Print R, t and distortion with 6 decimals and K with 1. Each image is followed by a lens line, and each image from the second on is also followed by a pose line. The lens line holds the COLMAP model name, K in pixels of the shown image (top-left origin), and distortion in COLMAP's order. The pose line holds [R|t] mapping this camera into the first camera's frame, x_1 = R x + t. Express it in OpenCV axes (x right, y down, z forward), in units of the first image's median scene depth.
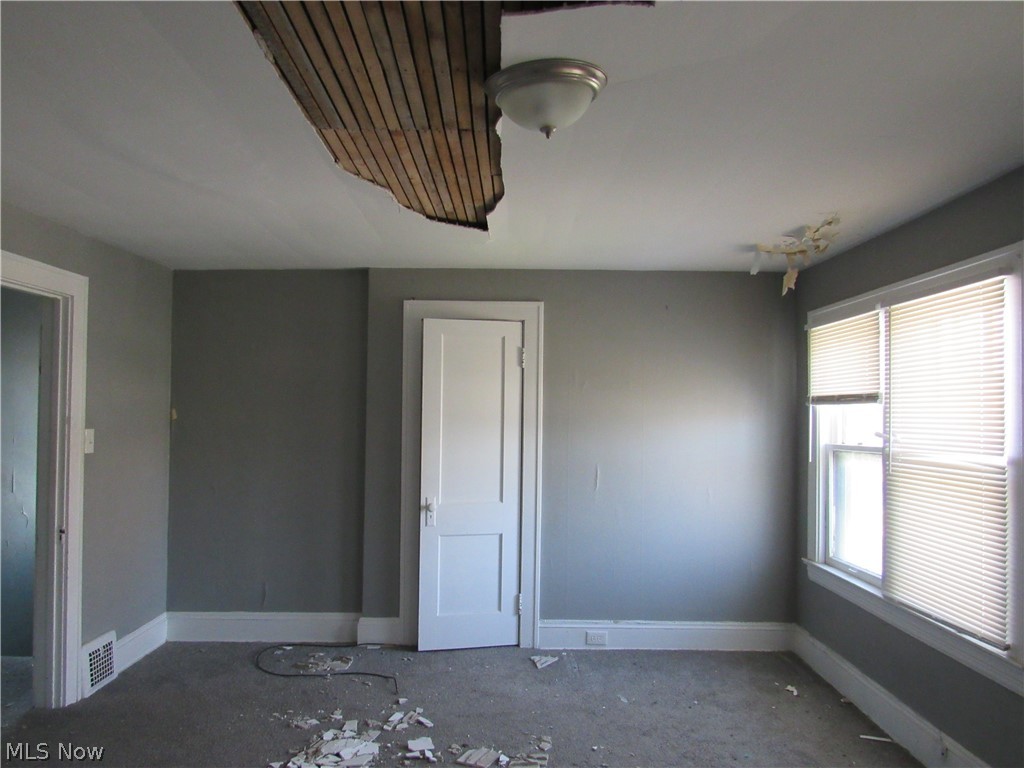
lens RADIAL K [[736.7, 0, 514.1], [0, 736.7, 384.3], [0, 0, 1]] dist [-0.023692, -0.009205]
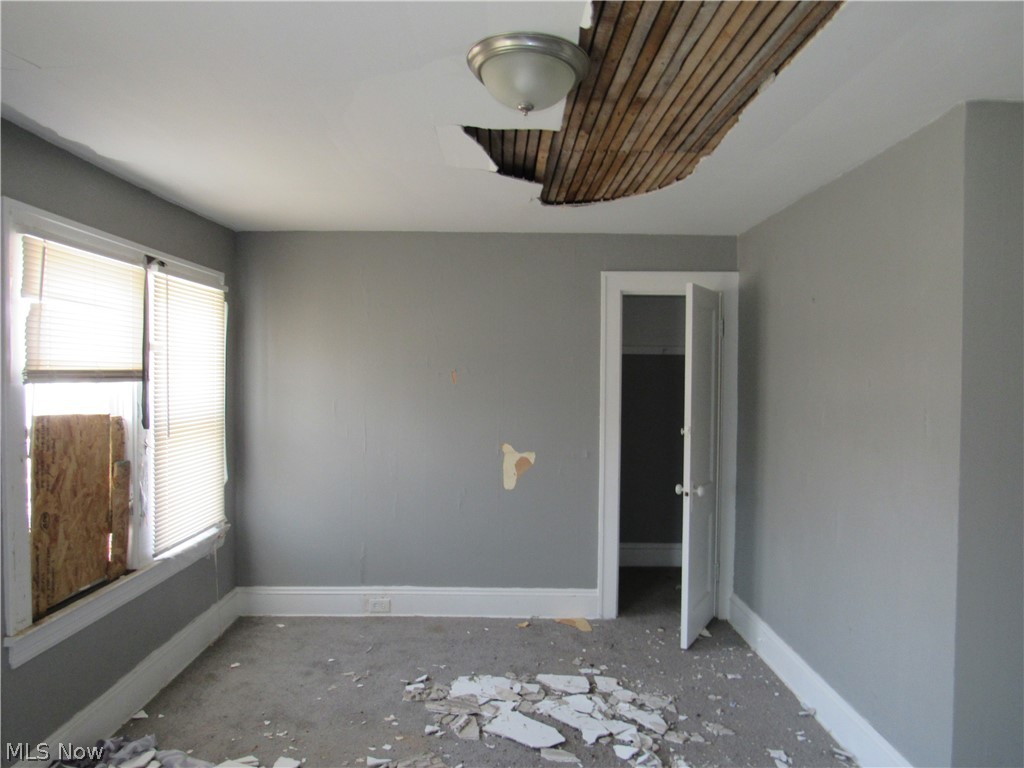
lens RADIAL K [[736.7, 0, 514.1], [0, 736.7, 384.3], [0, 0, 1]] dist [-0.023692, -0.009205]
pose [[-0.999921, -0.012134, 0.003371, 0.050733], [-0.012201, 0.999711, -0.020726, 0.049558], [-0.003119, -0.020766, -0.999780, 1.898227]]
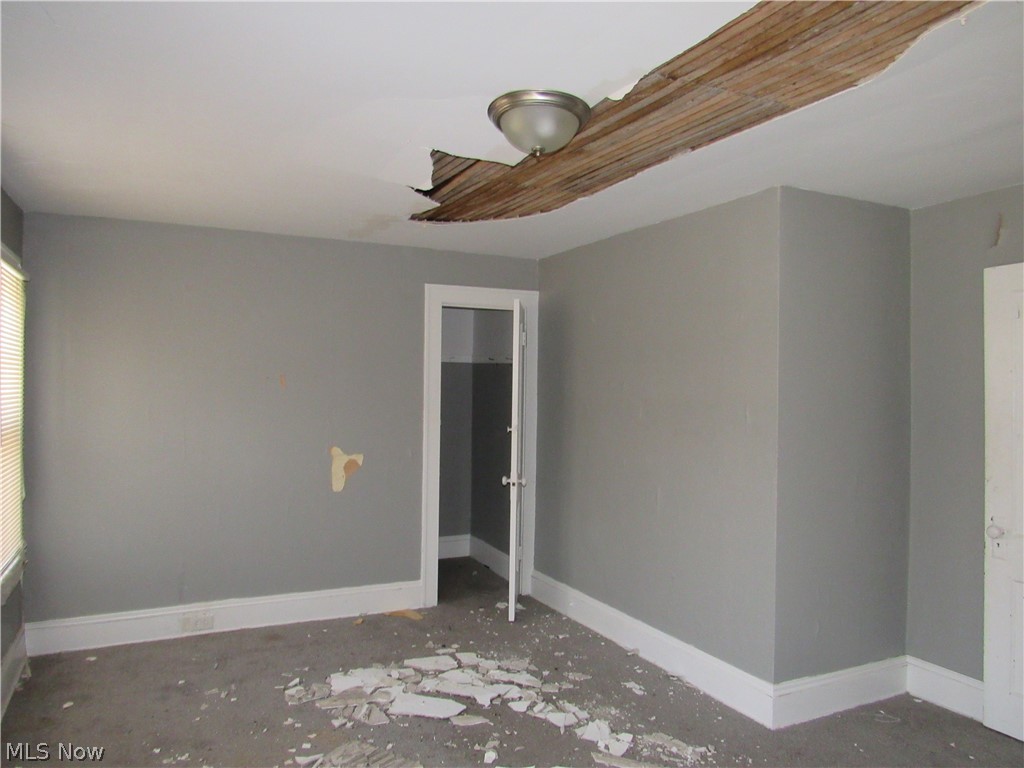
lens RADIAL K [[736.7, 0, 514.1], [0, 736.7, 384.3], [0, 0, 1]] dist [-0.023692, -0.009205]
pose [[-0.898797, -0.015568, -0.438089, 0.565367], [0.000599, 0.999325, -0.036741, 0.074504], [0.438365, -0.033285, -0.898181, 1.946952]]
